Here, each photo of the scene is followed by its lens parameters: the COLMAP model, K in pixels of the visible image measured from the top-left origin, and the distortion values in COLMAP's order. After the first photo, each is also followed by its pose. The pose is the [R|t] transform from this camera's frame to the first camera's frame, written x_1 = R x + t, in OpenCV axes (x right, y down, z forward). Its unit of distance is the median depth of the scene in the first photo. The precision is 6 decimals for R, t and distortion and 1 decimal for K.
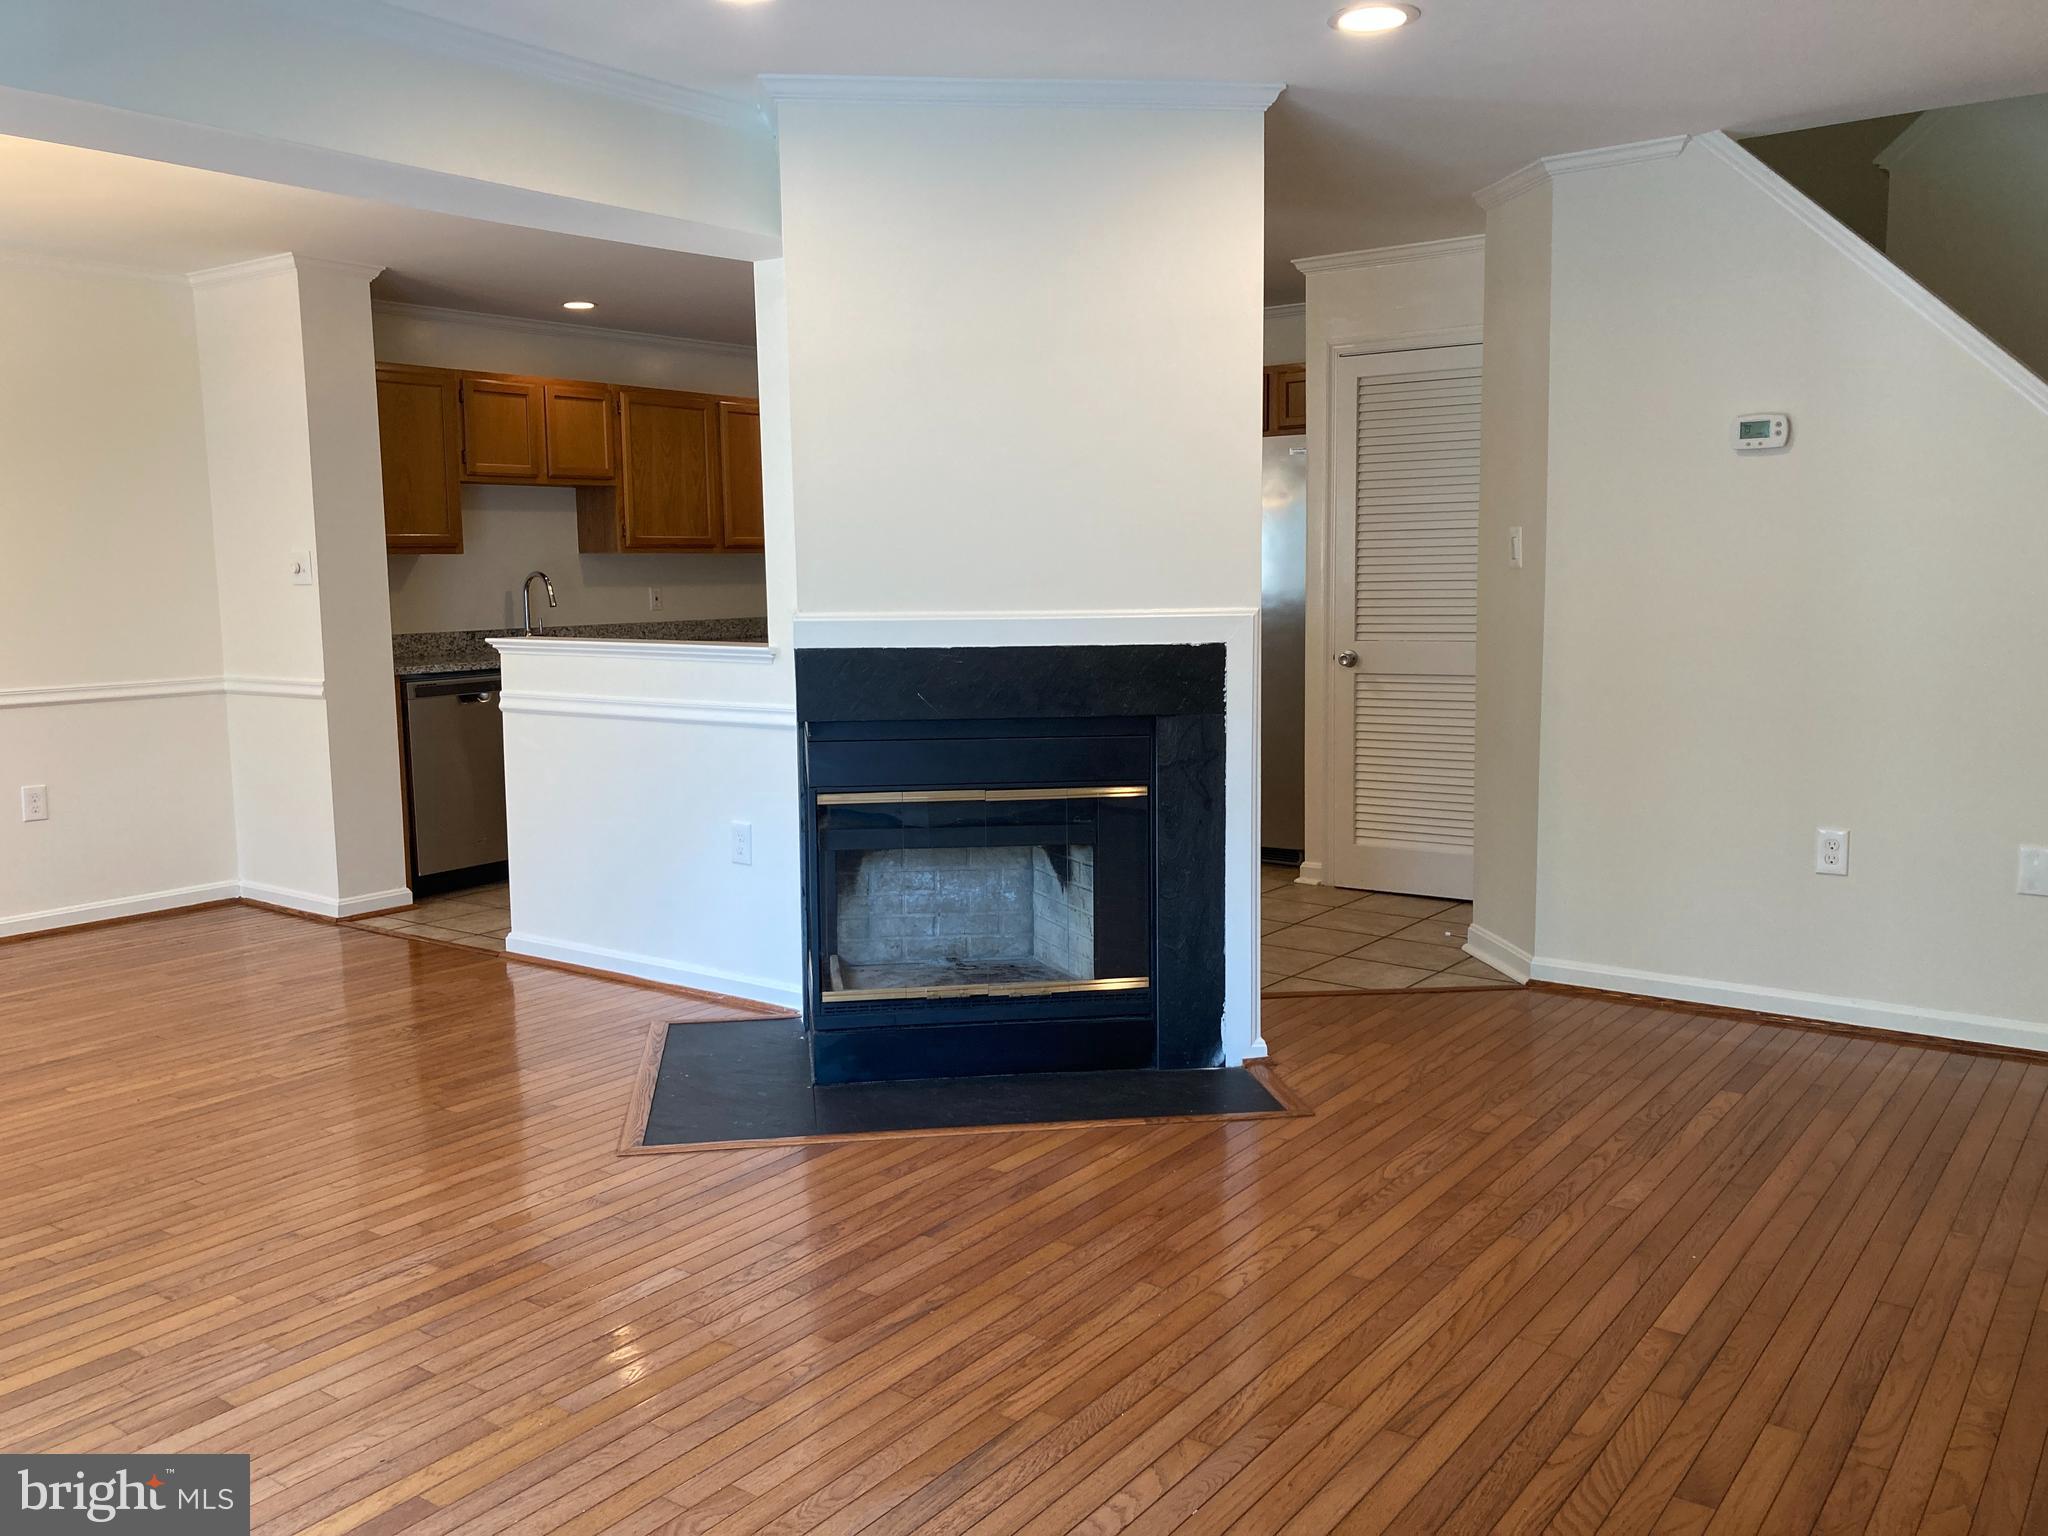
lens RADIAL K [[1664.6, 0, 1024.0], [0, 1664.6, 768.0], [0, 0, 1]] dist [-0.059659, 0.044881]
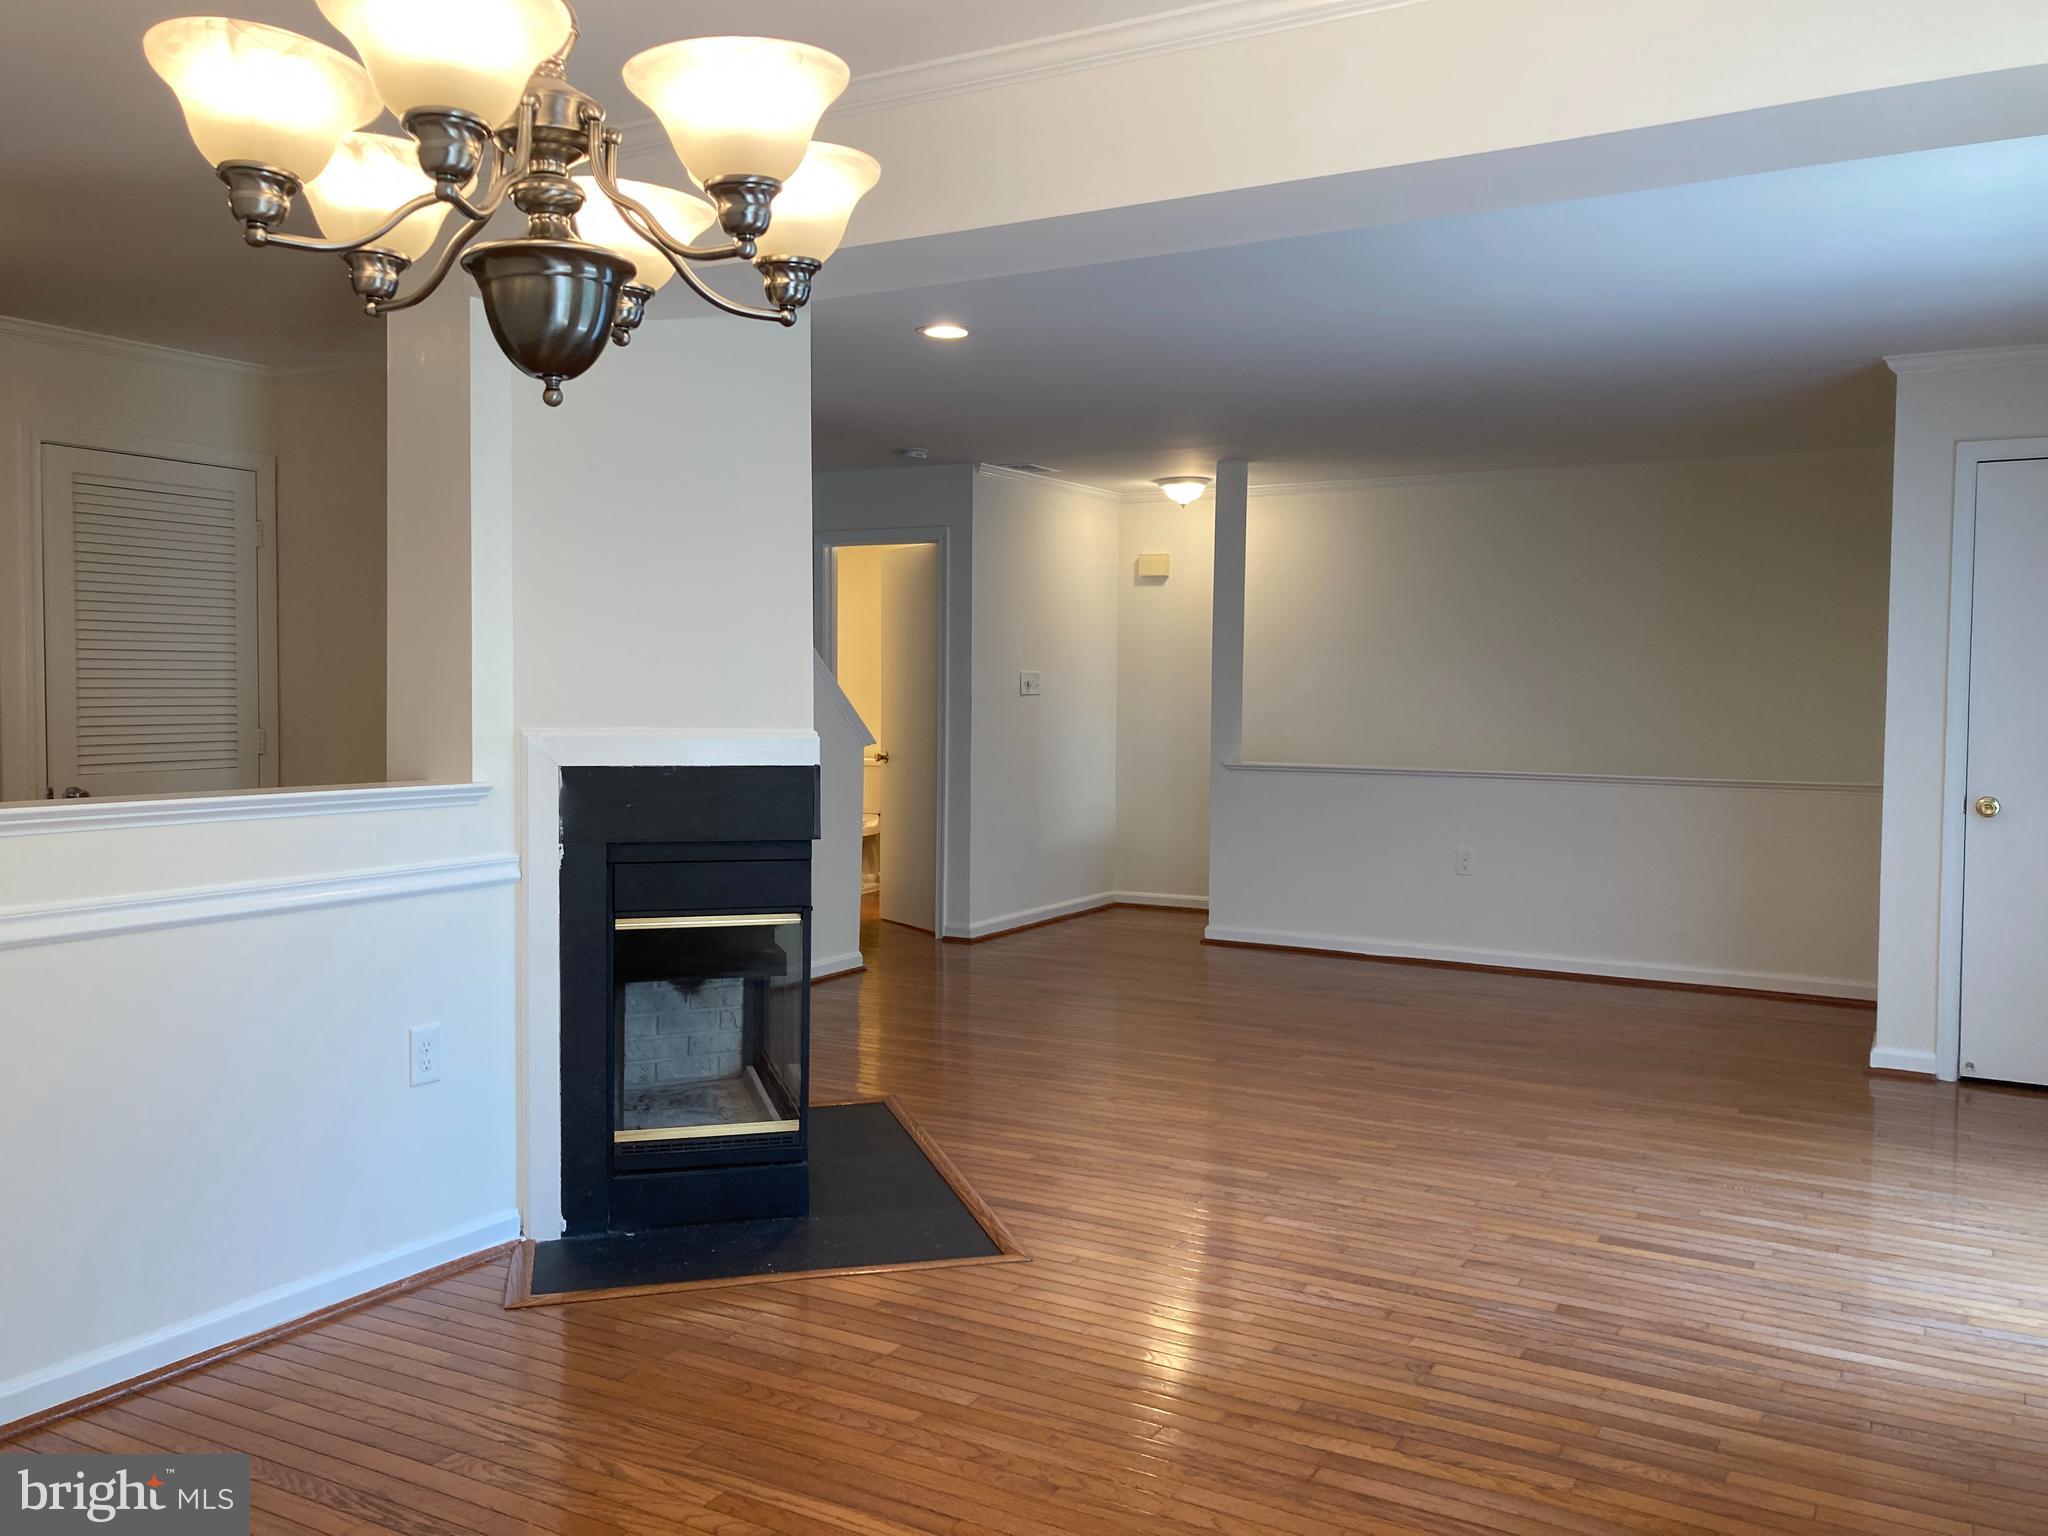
lens RADIAL K [[1723.8, 0, 1024.0], [0, 1723.8, 768.0], [0, 0, 1]] dist [0.009797, 0.005933]
pose [[-0.113226, -0.033350, 0.993009, -0.936049], [0.110488, 0.992815, 0.045942, -0.086024], [-0.987407, 0.114918, -0.108728, 0.782965]]
